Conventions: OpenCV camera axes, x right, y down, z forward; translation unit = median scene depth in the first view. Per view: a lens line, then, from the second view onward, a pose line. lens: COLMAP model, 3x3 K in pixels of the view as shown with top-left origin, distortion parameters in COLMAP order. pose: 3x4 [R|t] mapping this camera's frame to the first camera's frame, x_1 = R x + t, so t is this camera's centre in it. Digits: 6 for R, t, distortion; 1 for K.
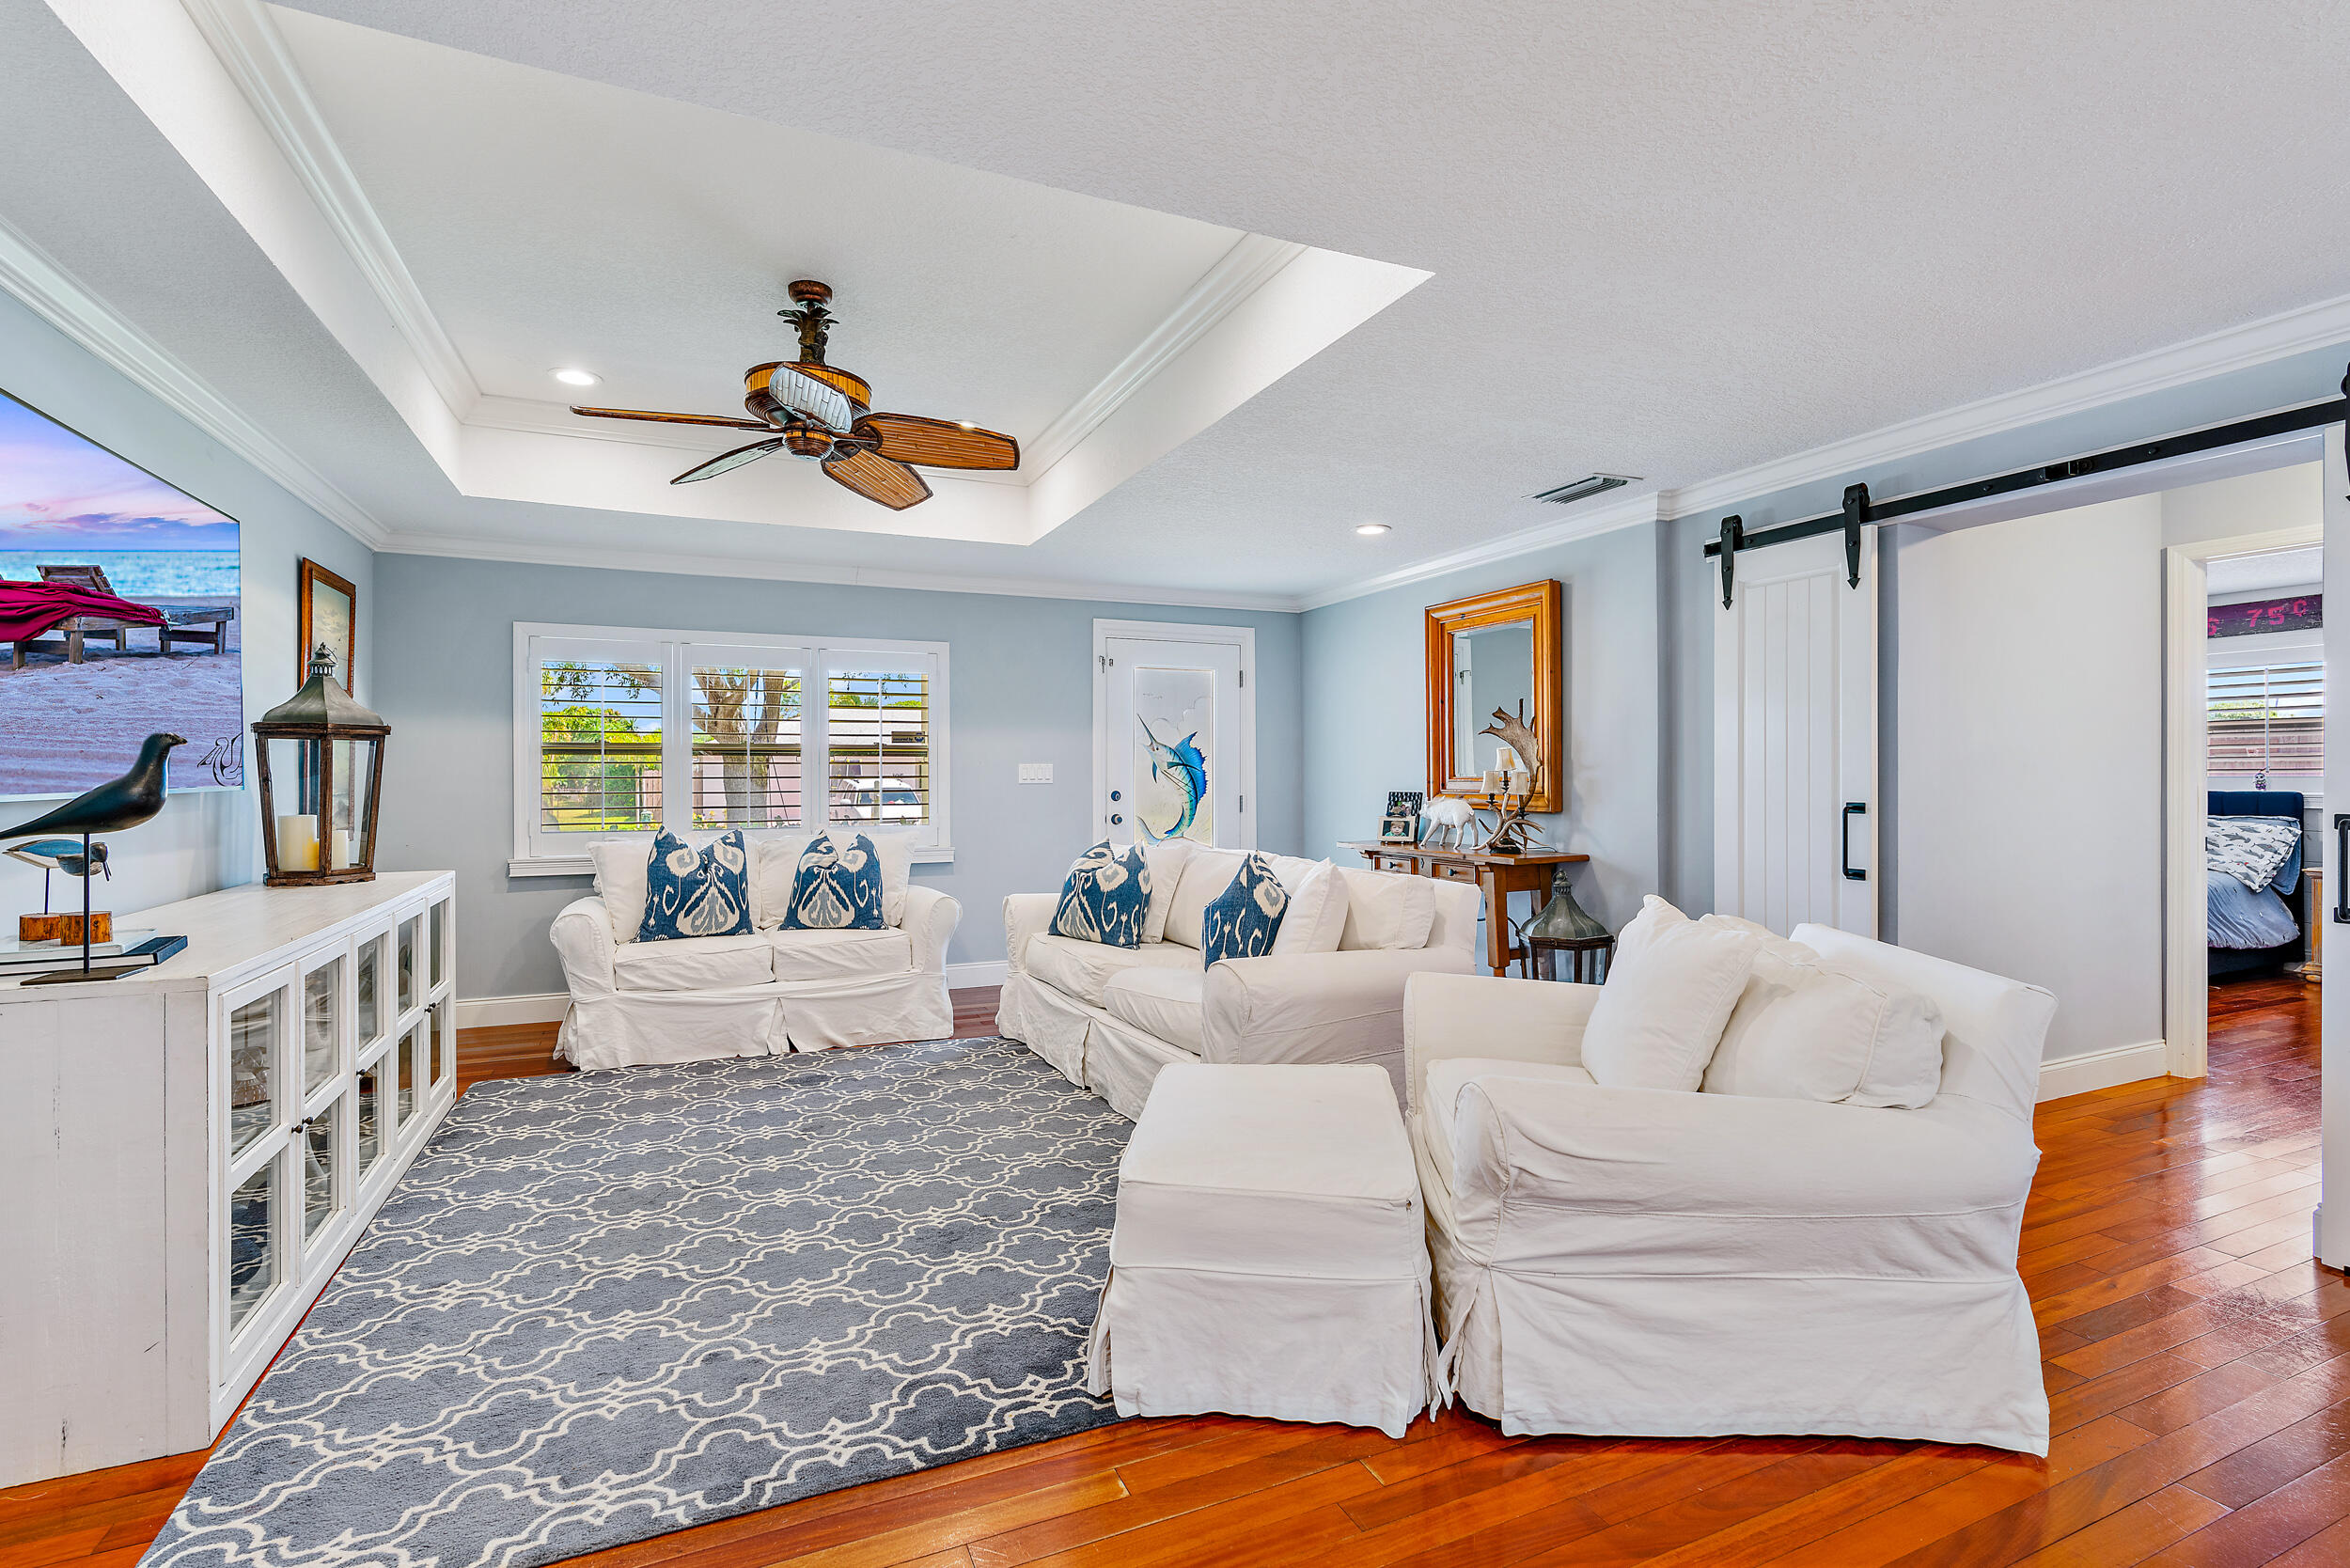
lens RADIAL K [[1069.7, 0, 1162.0], [0, 1069.7, 777.0], [0, 0, 1]] dist [-0.005266, 0.001522]
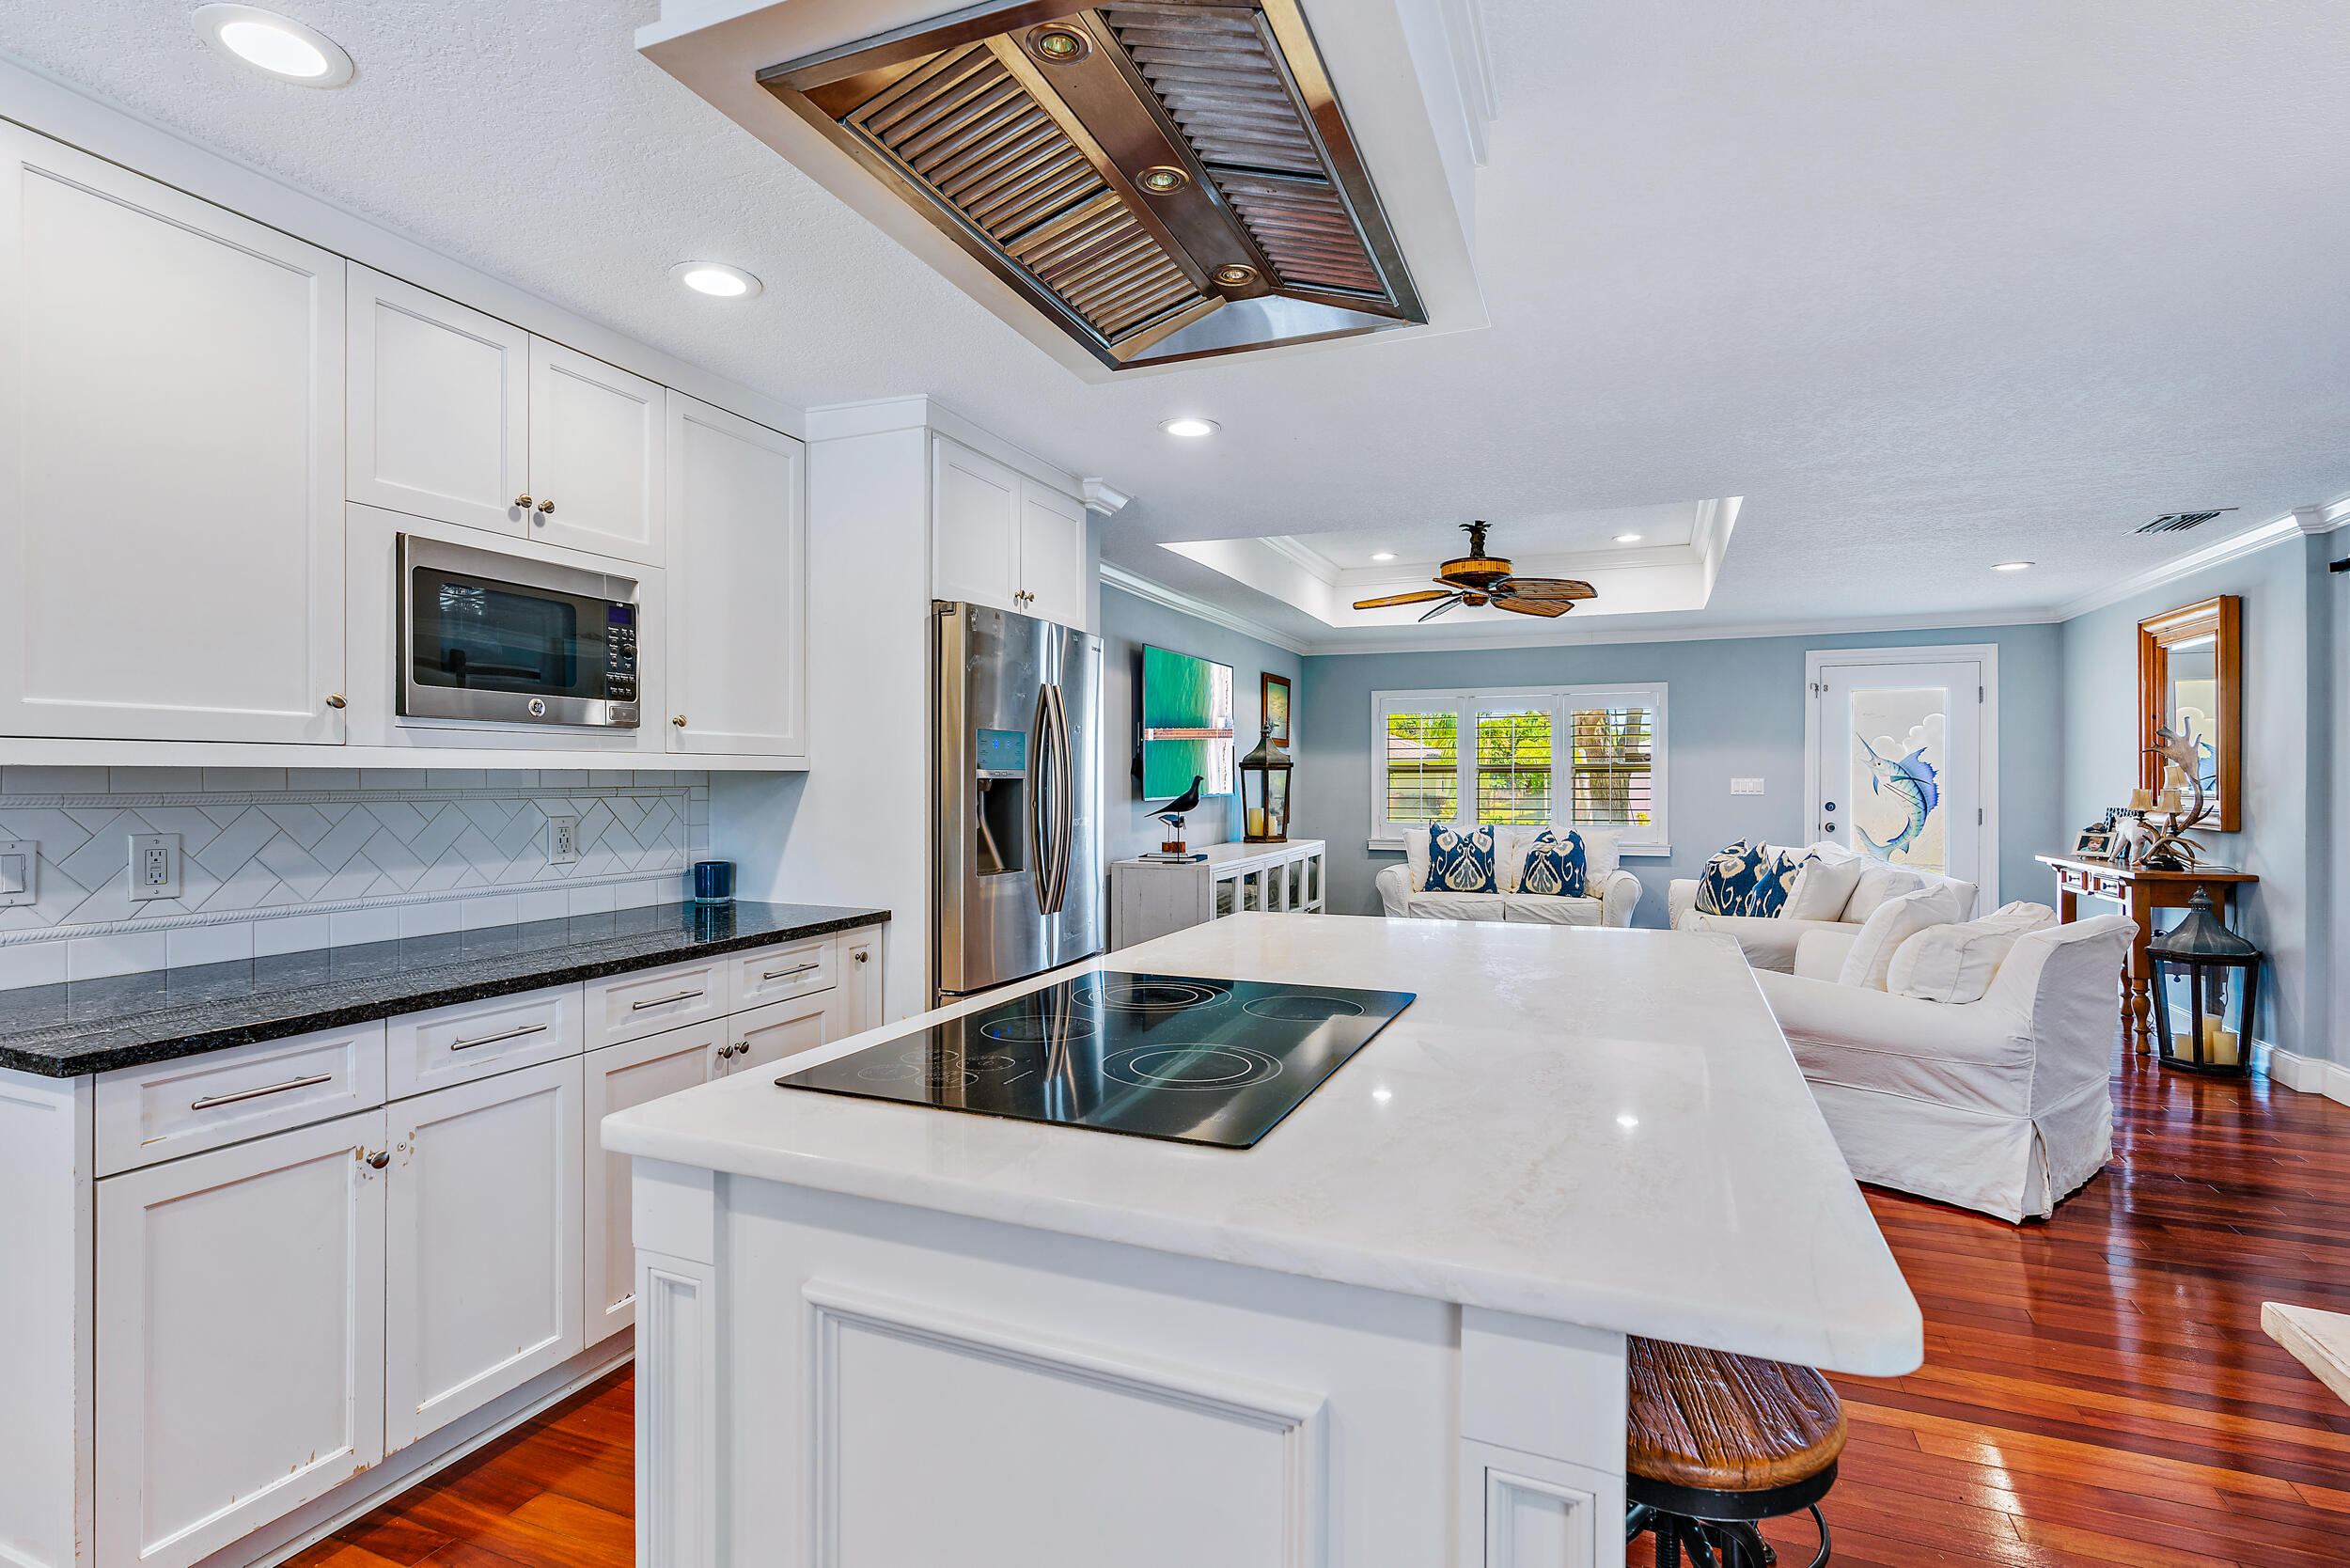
lens RADIAL K [[1140.5, 0, 1175.0], [0, 1140.5, 784.0], [0, 0, 1]] dist [0.000753, 0.000922]
pose [[0.690677, 0.004717, -0.723148, 0.493089], [-0.001906, 0.999987, 0.004703, -0.014642], [0.723161, -0.001870, 0.690677, -0.461160]]
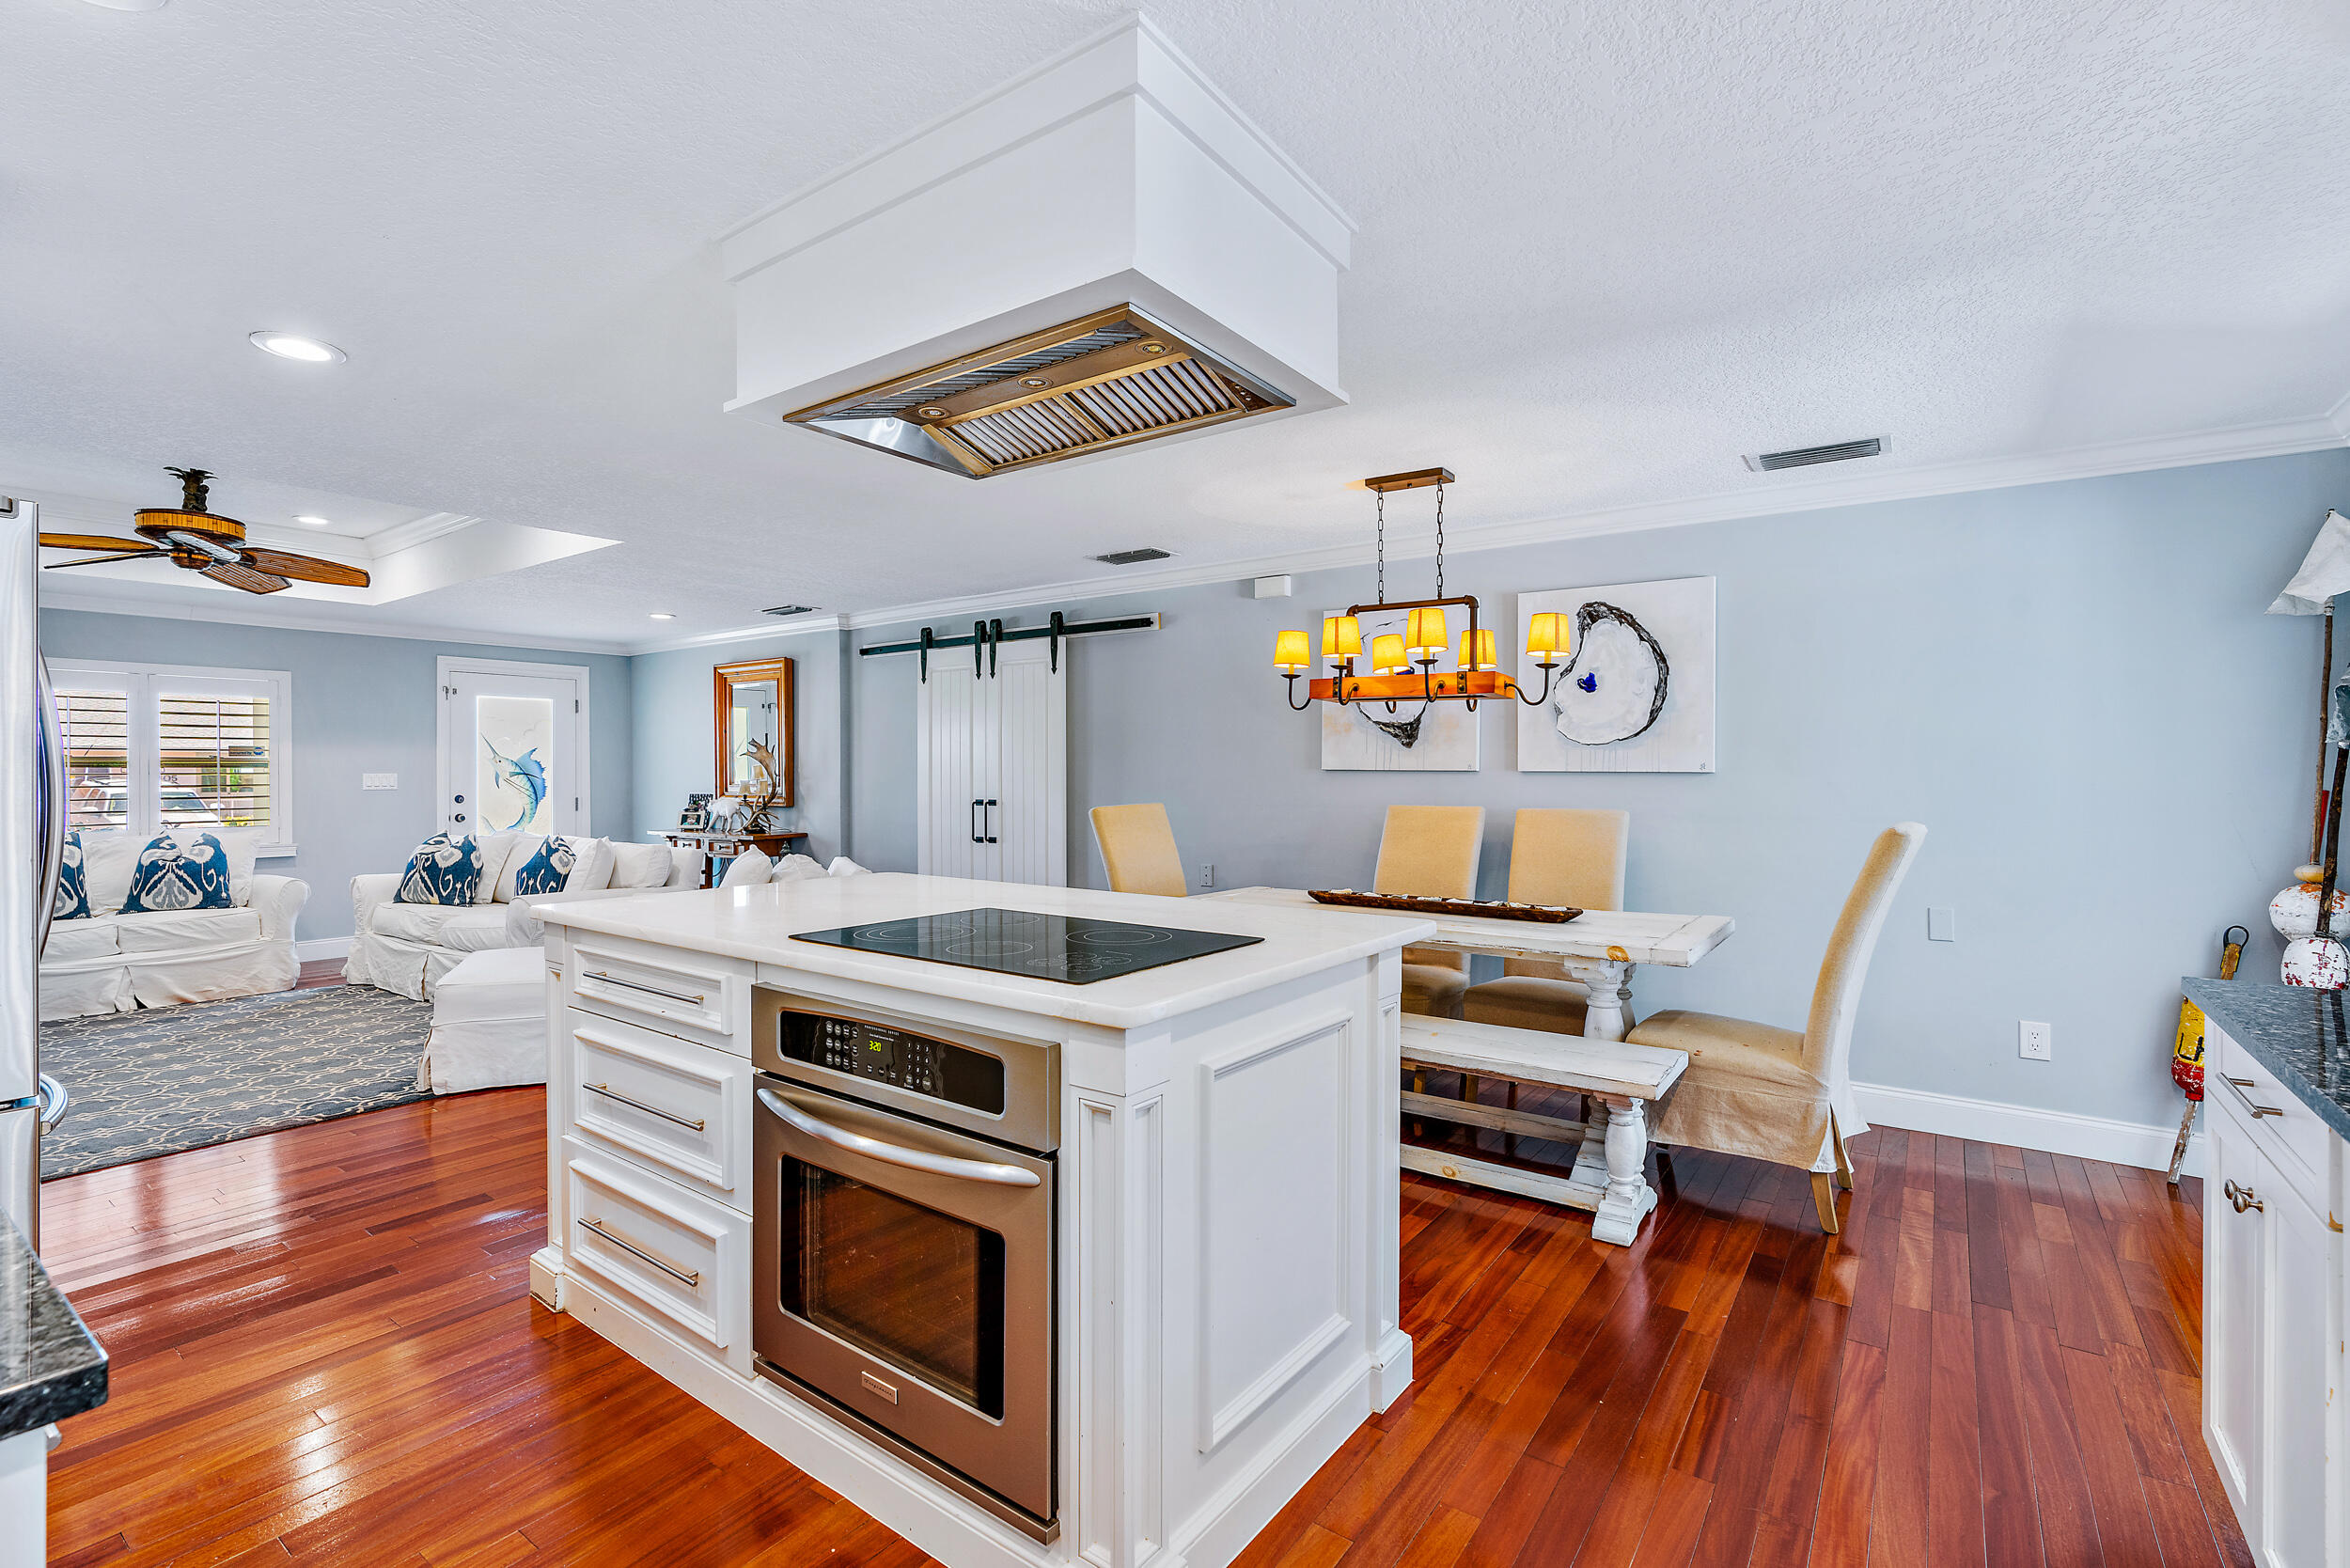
lens RADIAL K [[1069.7, 0, 1162.0], [0, 1069.7, 777.0], [0, 0, 1]] dist [-0.005266, 0.001522]
pose [[0.868312, -0.001568, 0.496016, 0.071355], [0.001129, 0.999999, 0.001186, -0.012071], [-0.496017, -0.000470, 0.868313, -0.676427]]
